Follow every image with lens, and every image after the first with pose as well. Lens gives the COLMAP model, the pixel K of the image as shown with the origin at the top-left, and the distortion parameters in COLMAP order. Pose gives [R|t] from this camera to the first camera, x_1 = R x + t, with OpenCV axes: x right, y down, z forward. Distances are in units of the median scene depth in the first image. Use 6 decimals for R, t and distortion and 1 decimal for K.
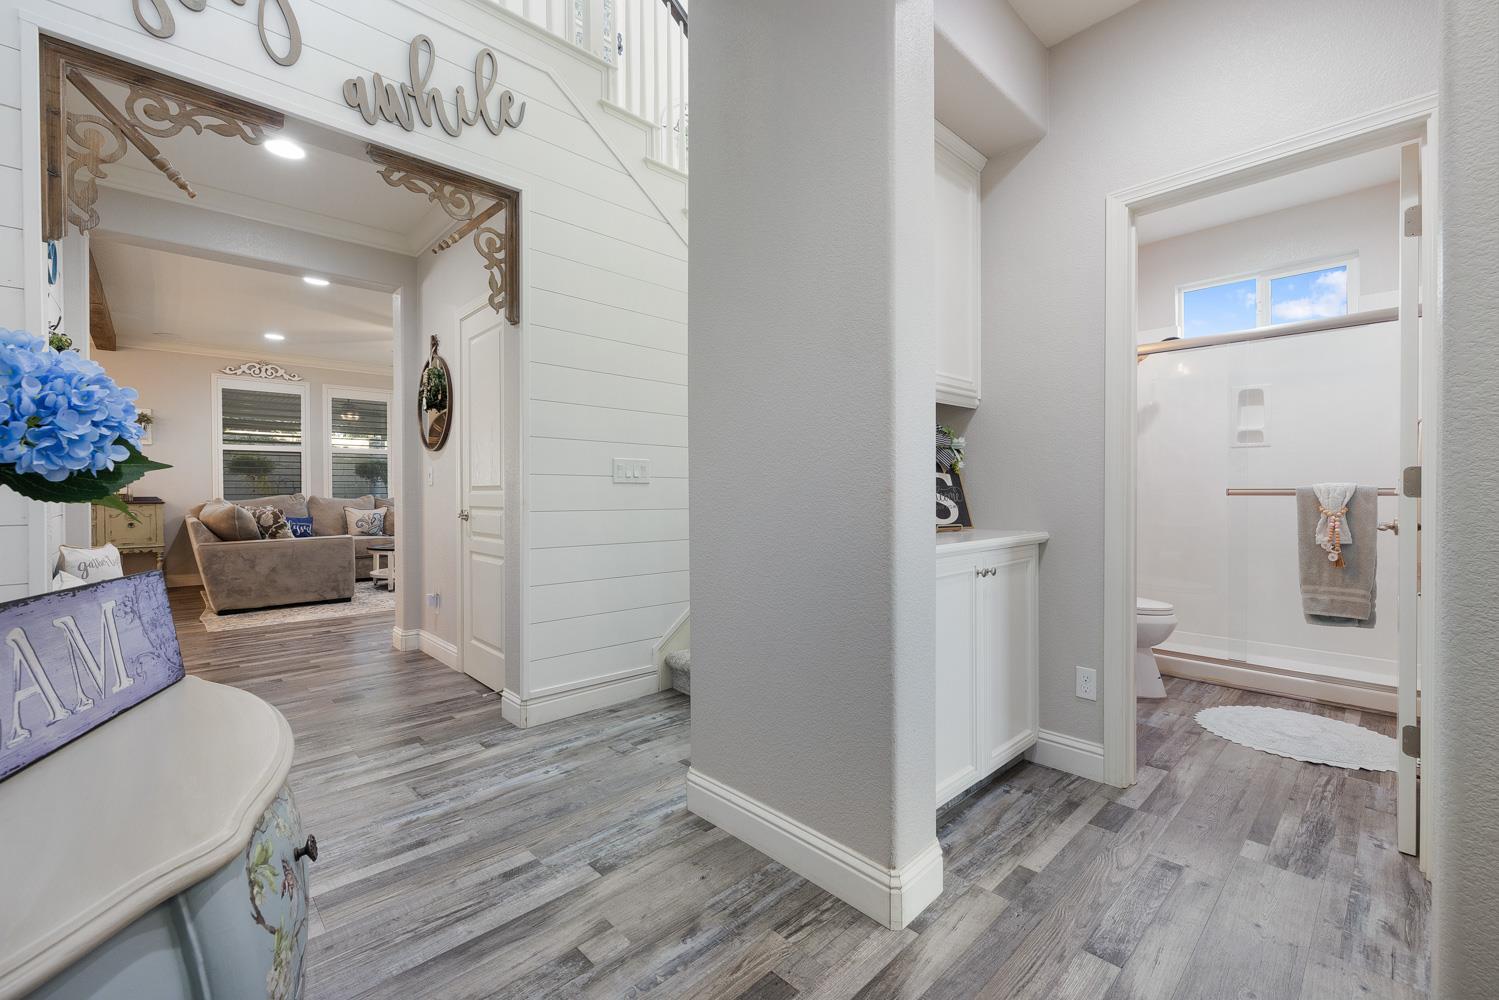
lens RADIAL K [[625.0, 0, 749.5], [0, 625.0, 500.0], [0, 0, 1]] dist [-0.000429, 0.000020]
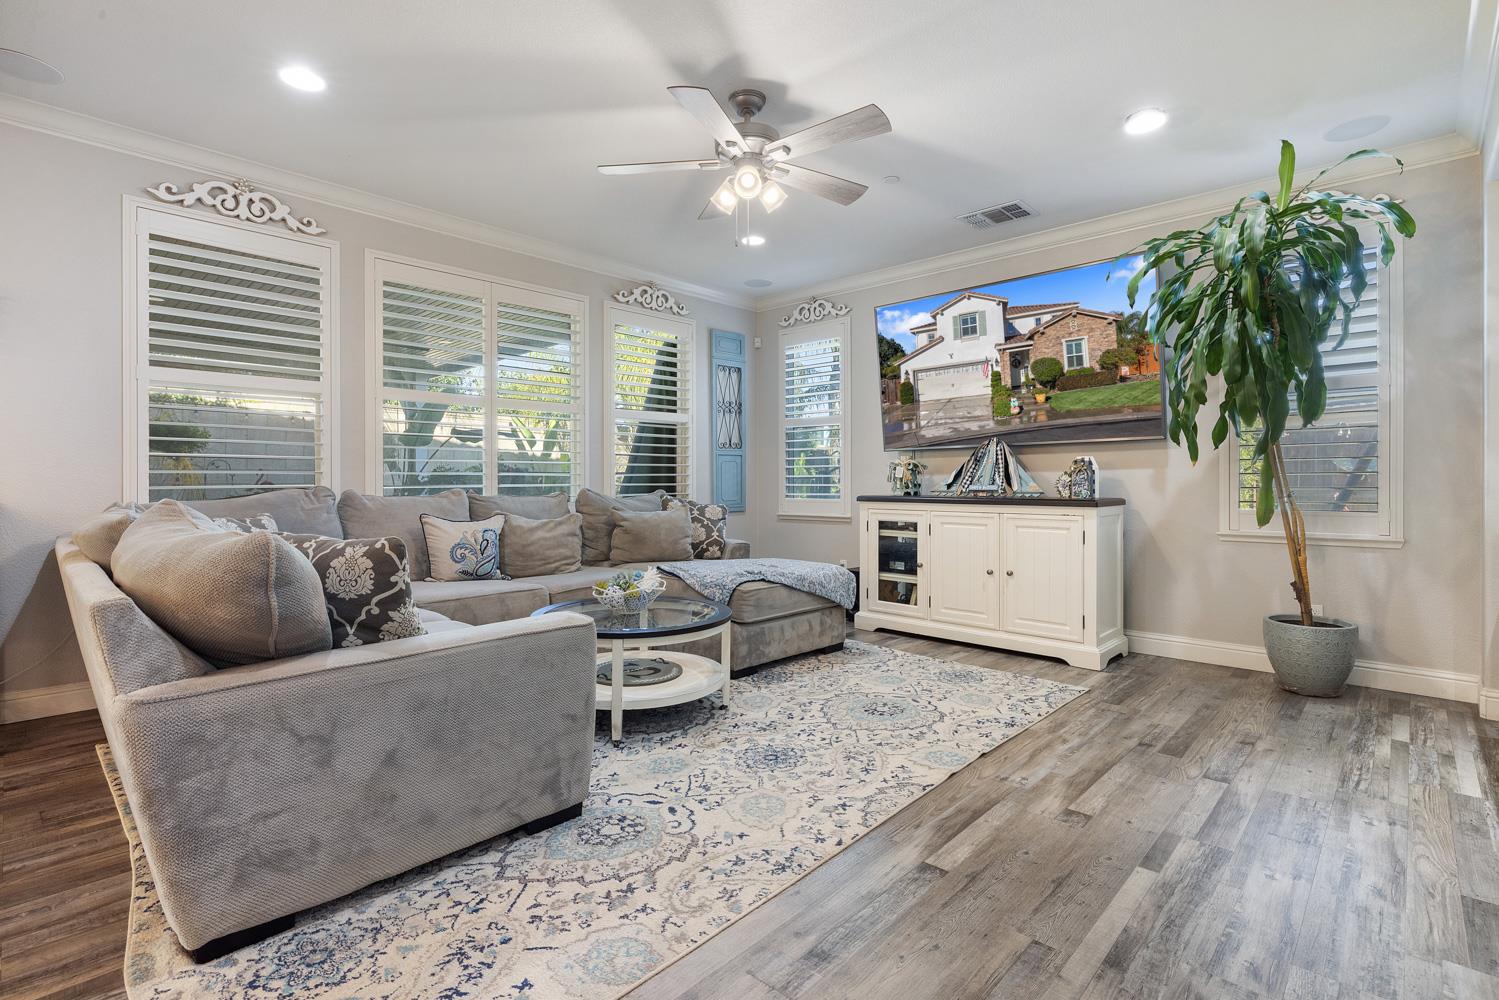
lens RADIAL K [[707.4, 0, 743.0], [0, 707.4, 488.2], [0, 0, 1]] dist [-0.002284, 0.000285]
pose [[0.998926, 0.002861, 0.046243, -0.641355], [-0.002566, 0.999976, -0.006442, -0.008949], [-0.046260, 0.006317, 0.998909, 0.699476]]
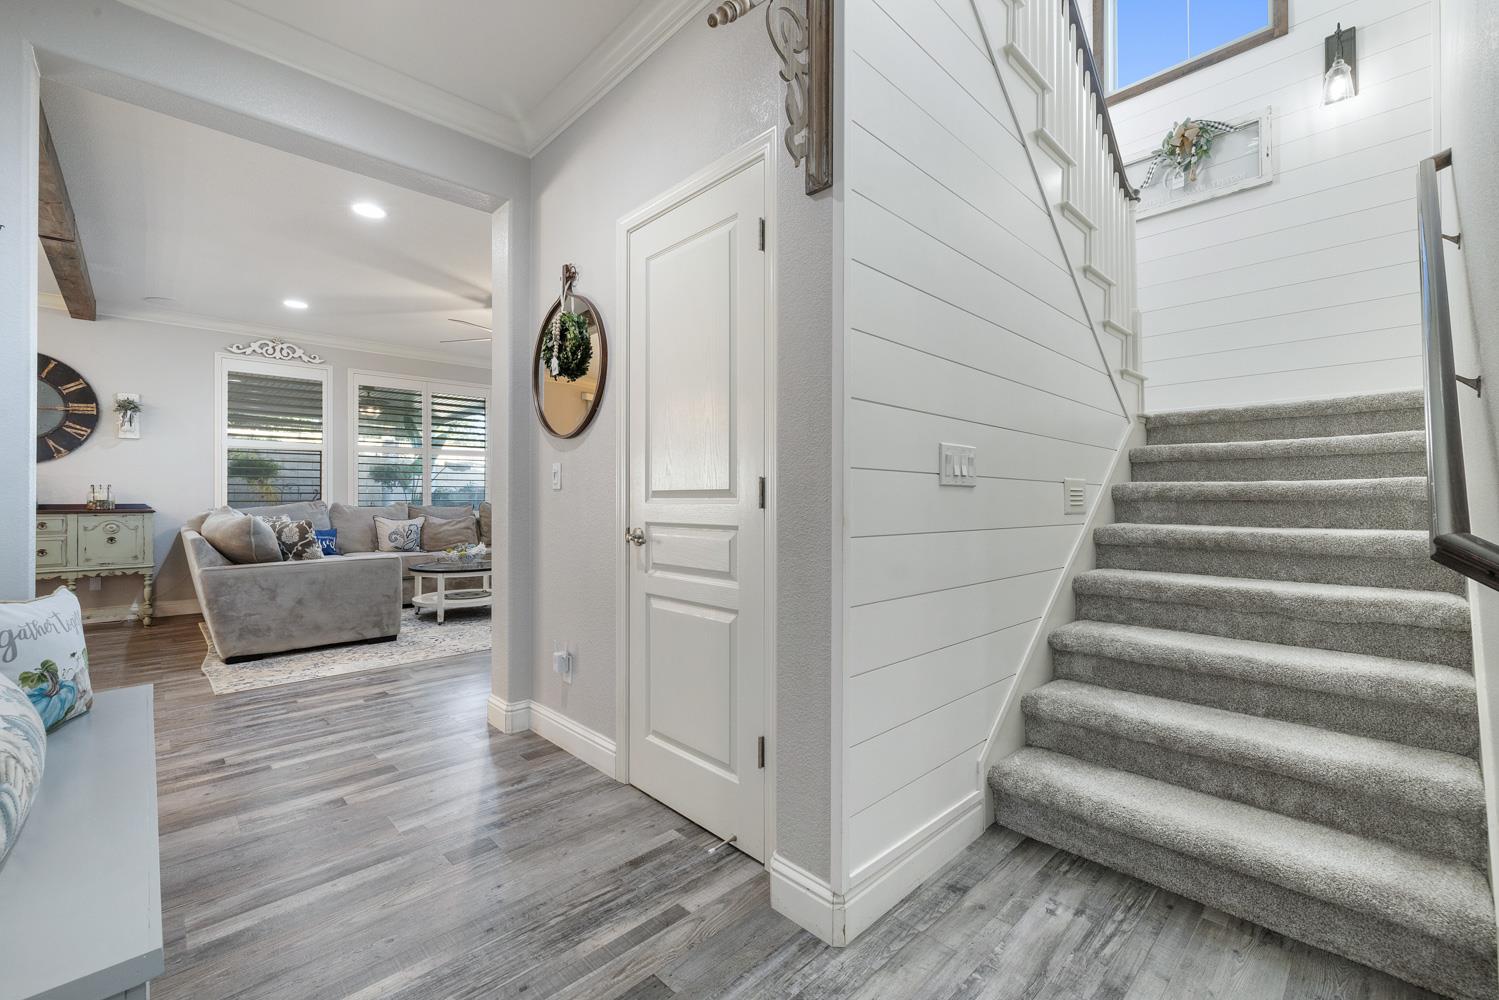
lens RADIAL K [[628.9, 0, 749.5], [0, 628.9, 500.0], [0, 0, 1]] dist [-0.000002, 0.000012]
pose [[0.999967, 0.002969, 0.007538, -0.233304], [-0.002882, 0.999928, -0.011612, -0.003844], [-0.007572, 0.011590, 0.999904, 0.243919]]
